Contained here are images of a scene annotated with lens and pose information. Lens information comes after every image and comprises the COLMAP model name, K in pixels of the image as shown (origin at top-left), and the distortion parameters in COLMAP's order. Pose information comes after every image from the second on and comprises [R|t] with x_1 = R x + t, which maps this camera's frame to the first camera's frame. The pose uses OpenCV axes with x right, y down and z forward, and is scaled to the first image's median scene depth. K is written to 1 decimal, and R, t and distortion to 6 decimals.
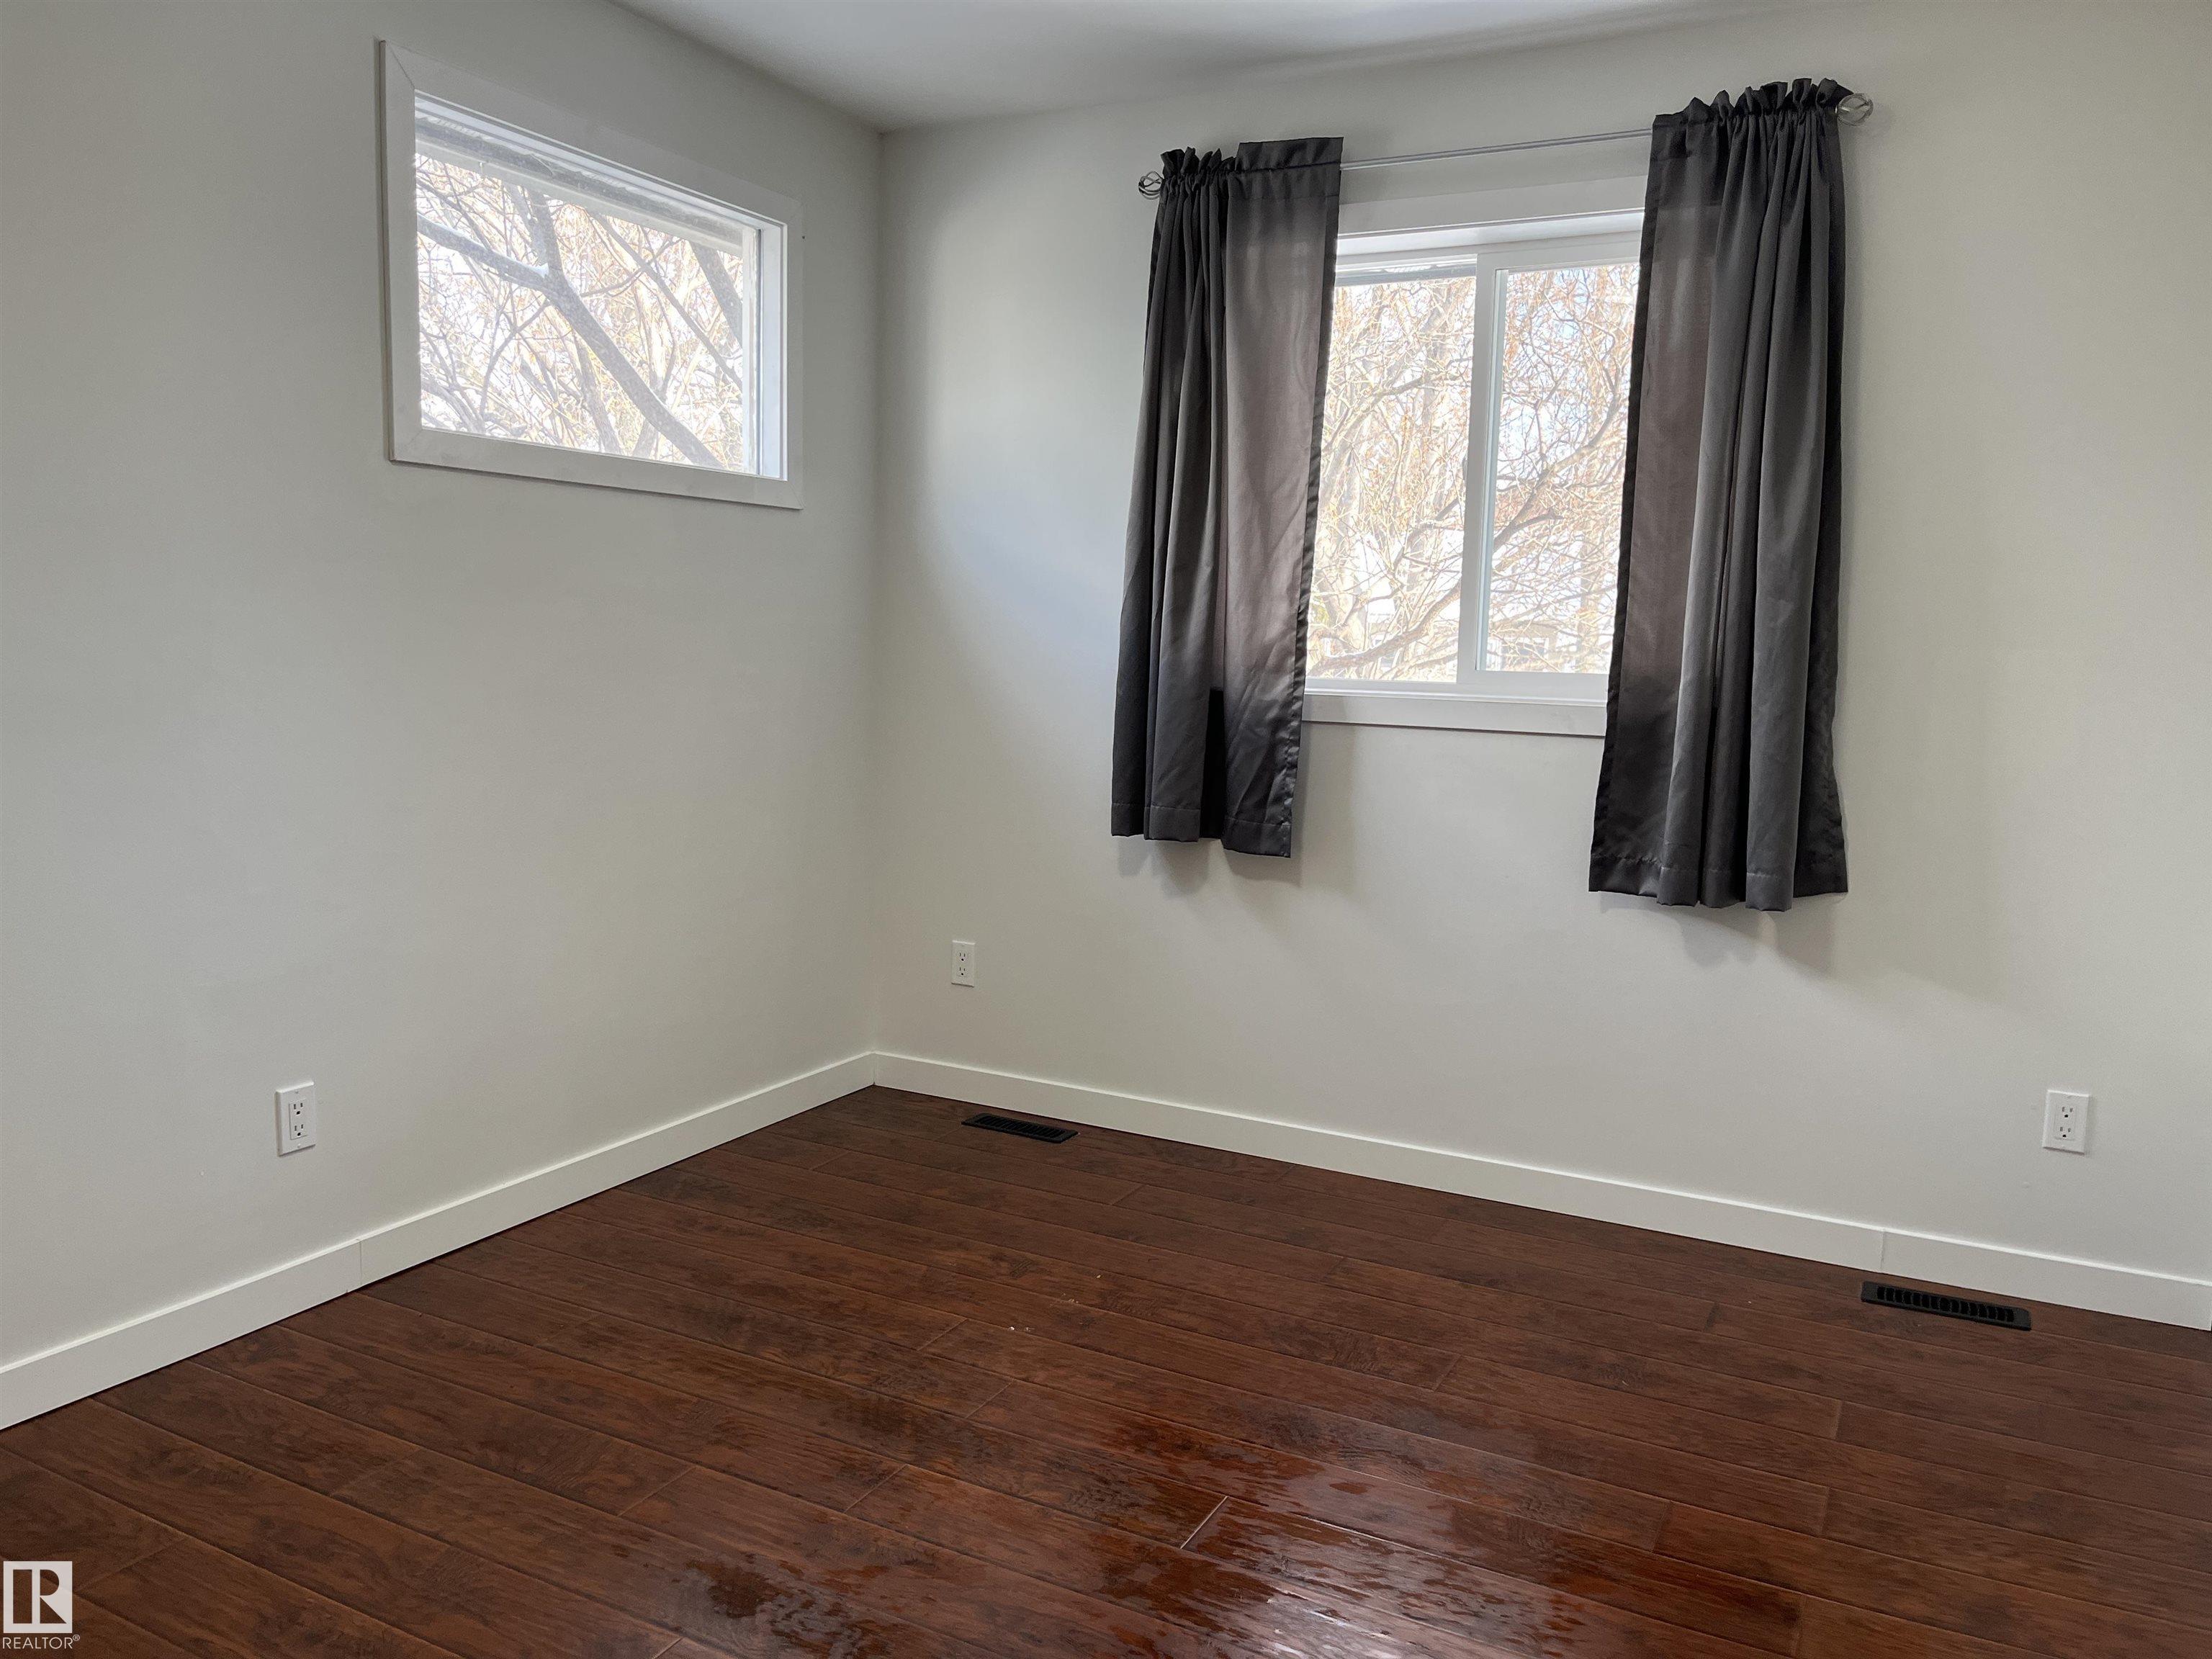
lens RADIAL K [[1670.9, 0, 1081.6], [0, 1670.9, 827.1], [0, 0, 1]] dist [0.039518, -0.049049]
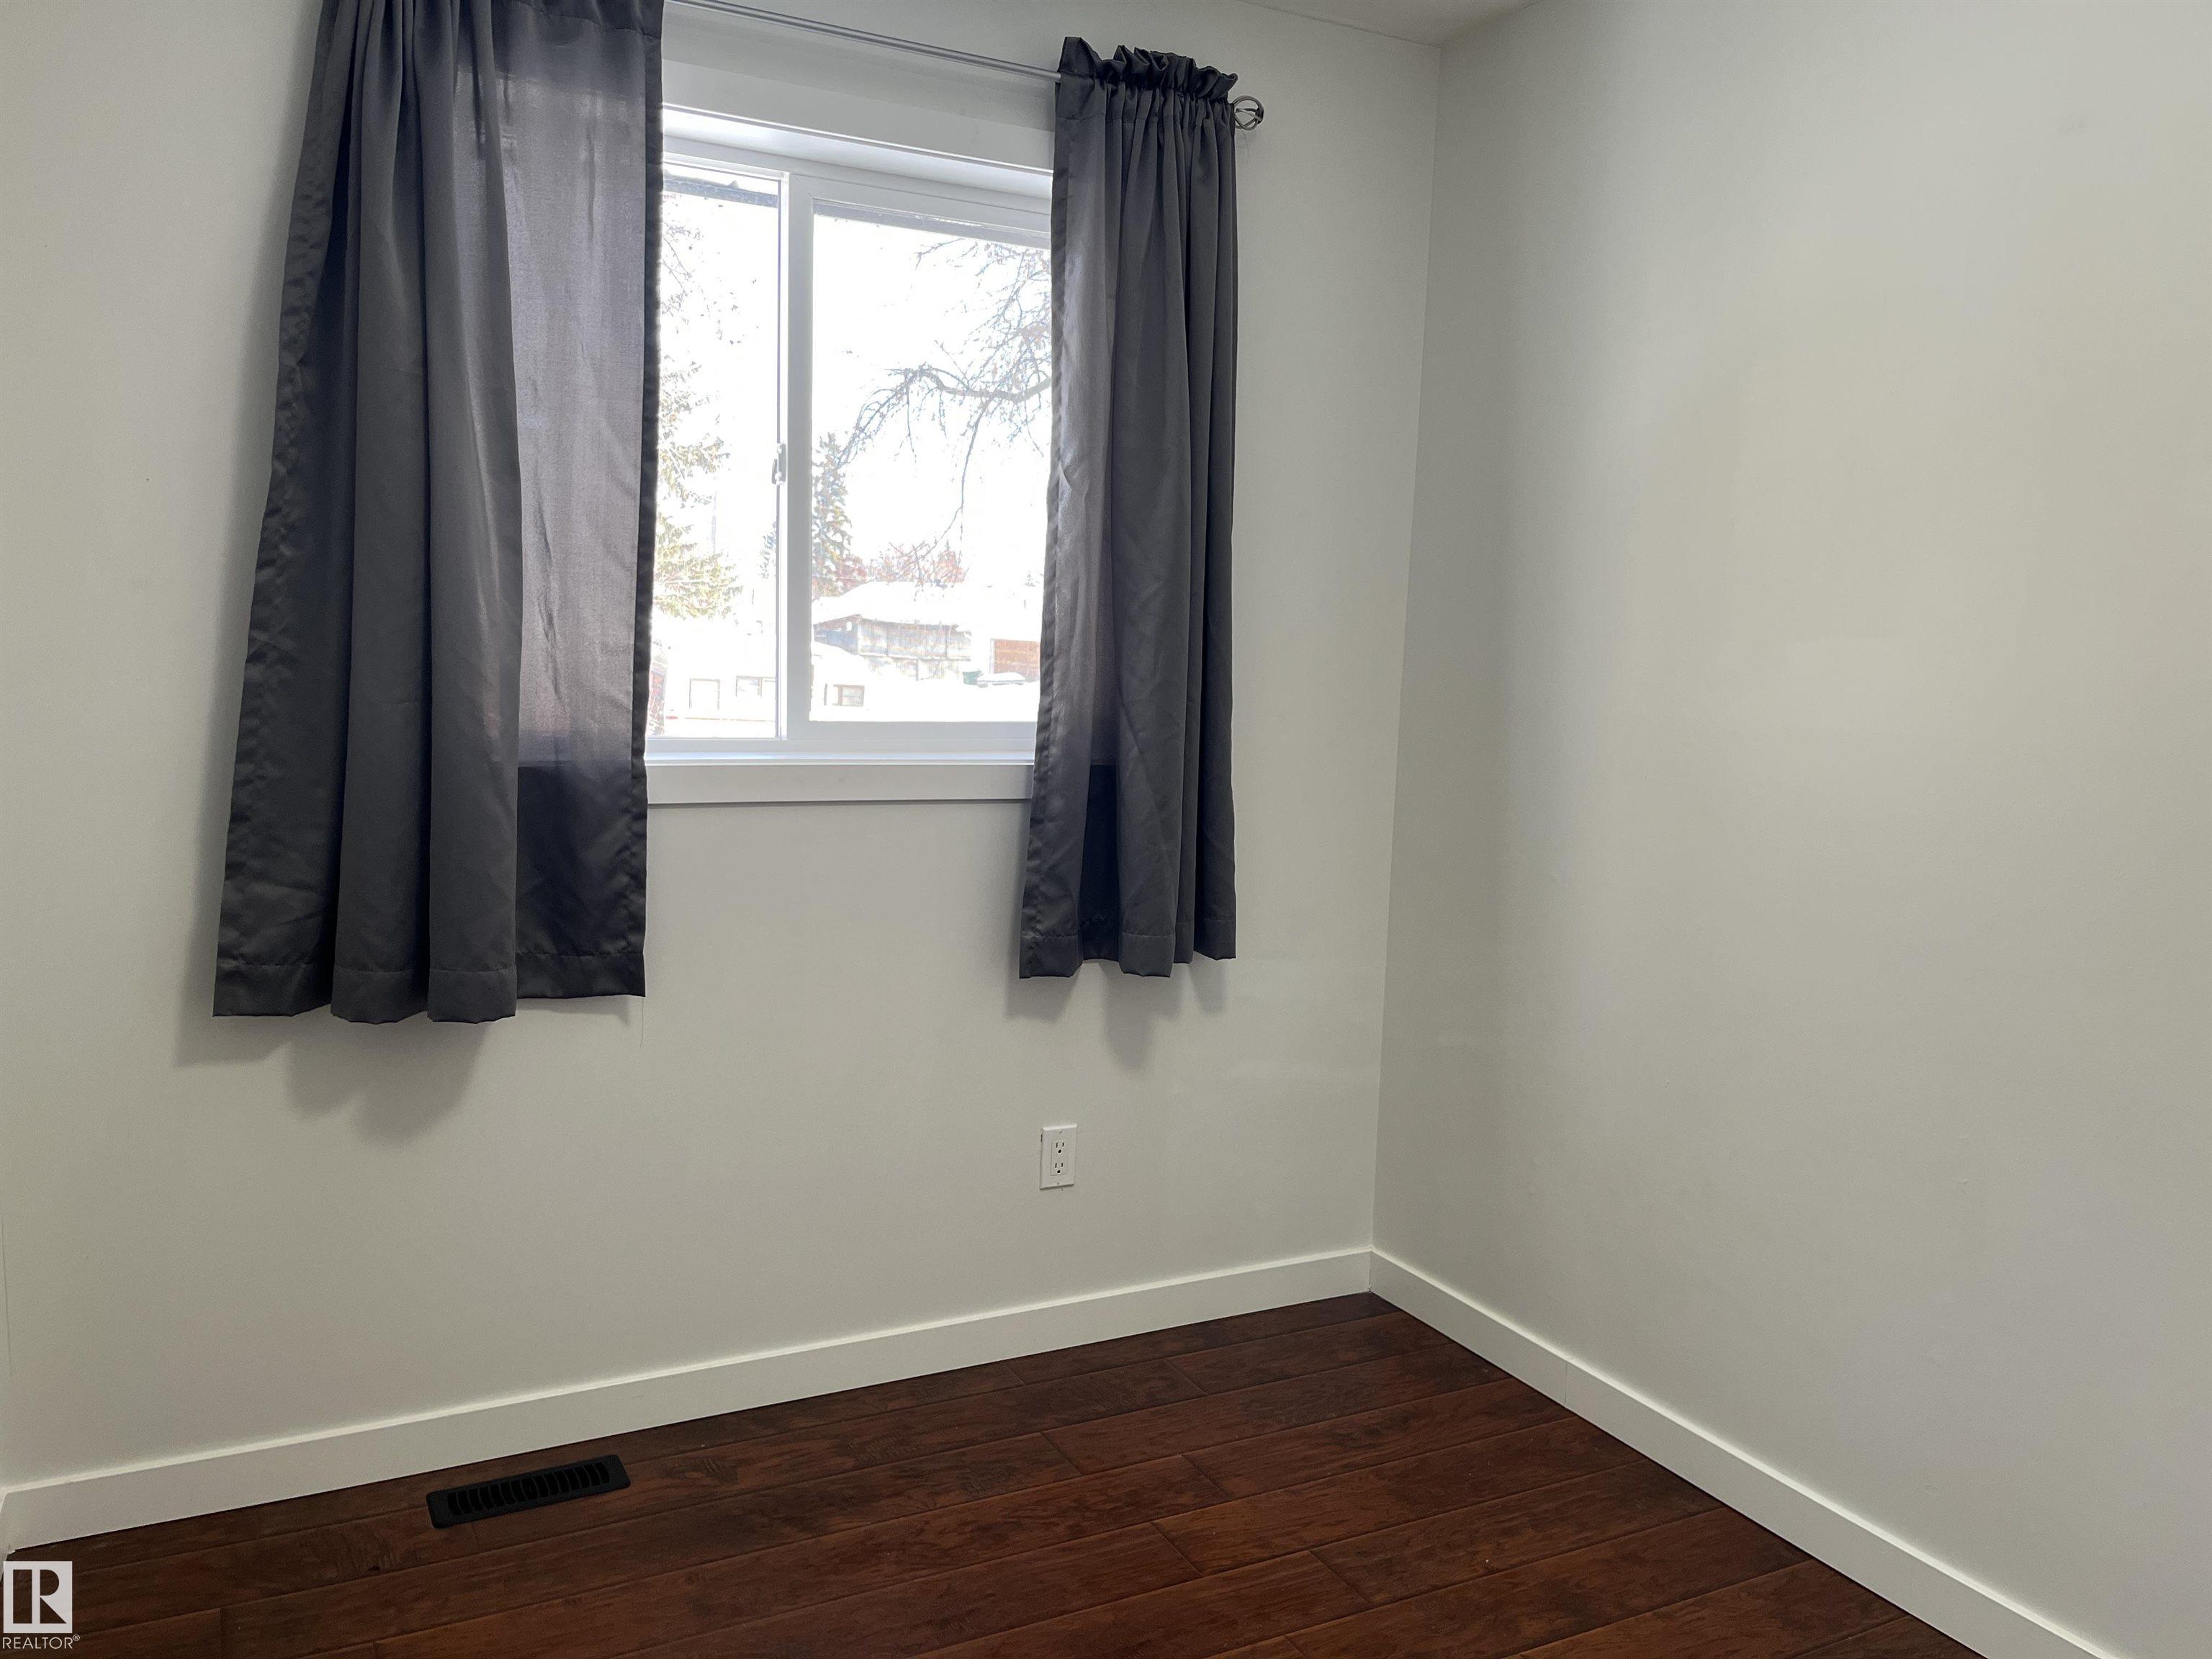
lens RADIAL K [[1670.9, 0, 1081.6], [0, 1670.9, 827.1], [0, 0, 1]] dist [0.039518, -0.049049]
pose [[0.565292, -0.076969, 0.821292, -0.343139], [0.115181, 0.993249, 0.013806, -0.044781], [-0.816810, 0.086793, 0.570341, 0.483590]]
